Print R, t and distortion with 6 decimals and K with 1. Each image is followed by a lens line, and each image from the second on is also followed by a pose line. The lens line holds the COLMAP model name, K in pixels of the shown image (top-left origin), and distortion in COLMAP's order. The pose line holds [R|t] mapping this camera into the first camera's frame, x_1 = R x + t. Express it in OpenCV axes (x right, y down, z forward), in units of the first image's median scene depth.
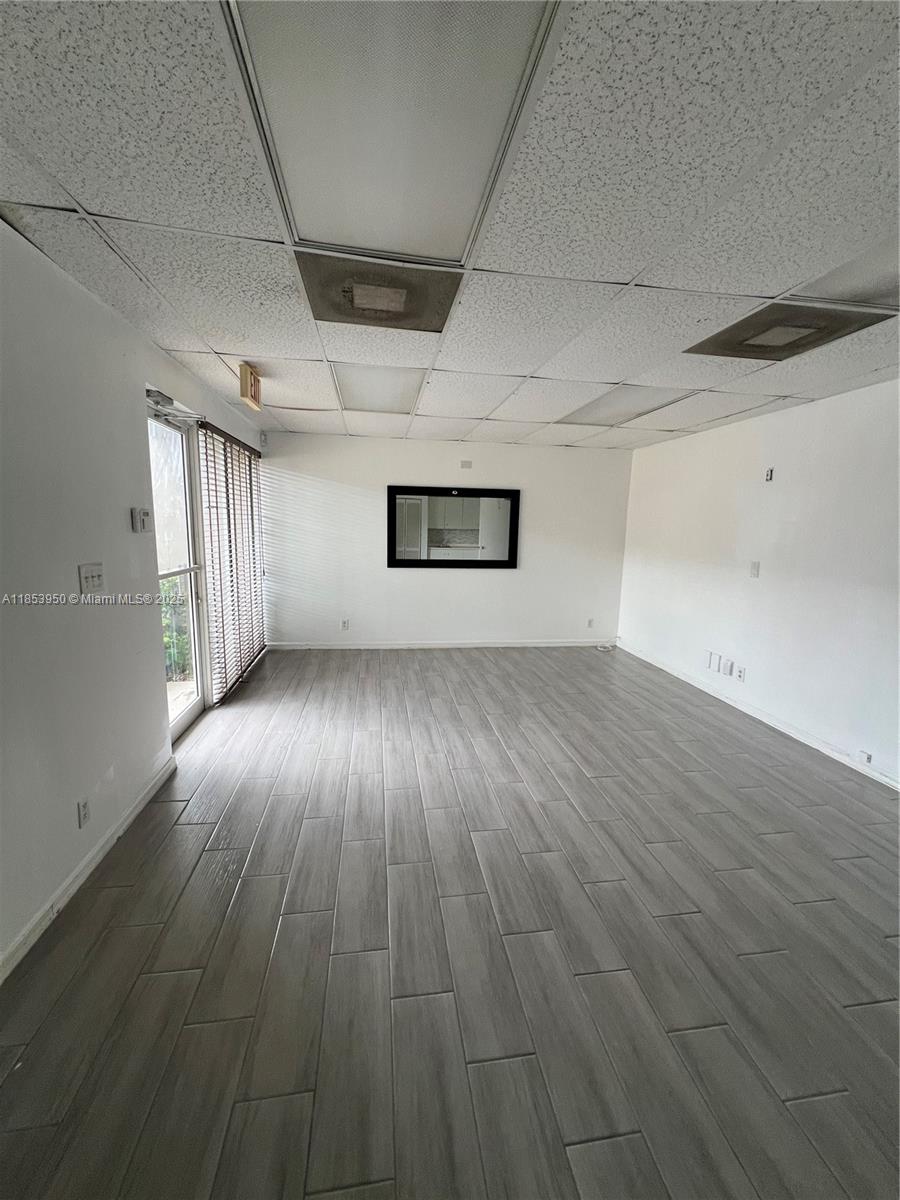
lens RADIAL K [[480.3, 0, 449.0], [0, 480.3, 600.9], [0, 0, 1]] dist [0.004078, -0.000363]
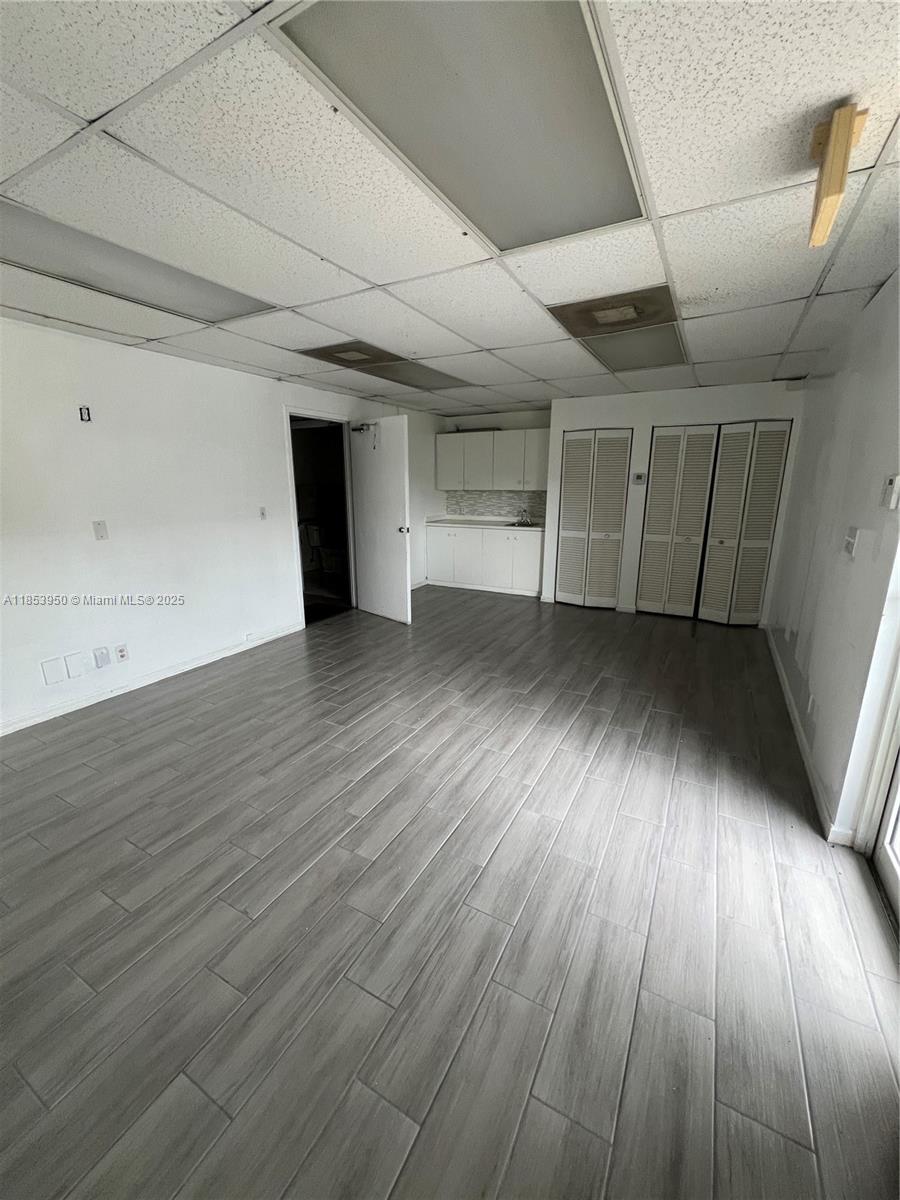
lens RADIAL K [[480.3, 0, 446.7], [0, 480.3, 599.1], [0, 0, 1]] dist [0.004078, -0.000363]
pose [[-0.791289, -0.169731, 0.587412, -0.419020], [0.079385, 0.924050, 0.373939, -0.261669], [-0.606267, 0.342525, -0.717716, 1.517036]]
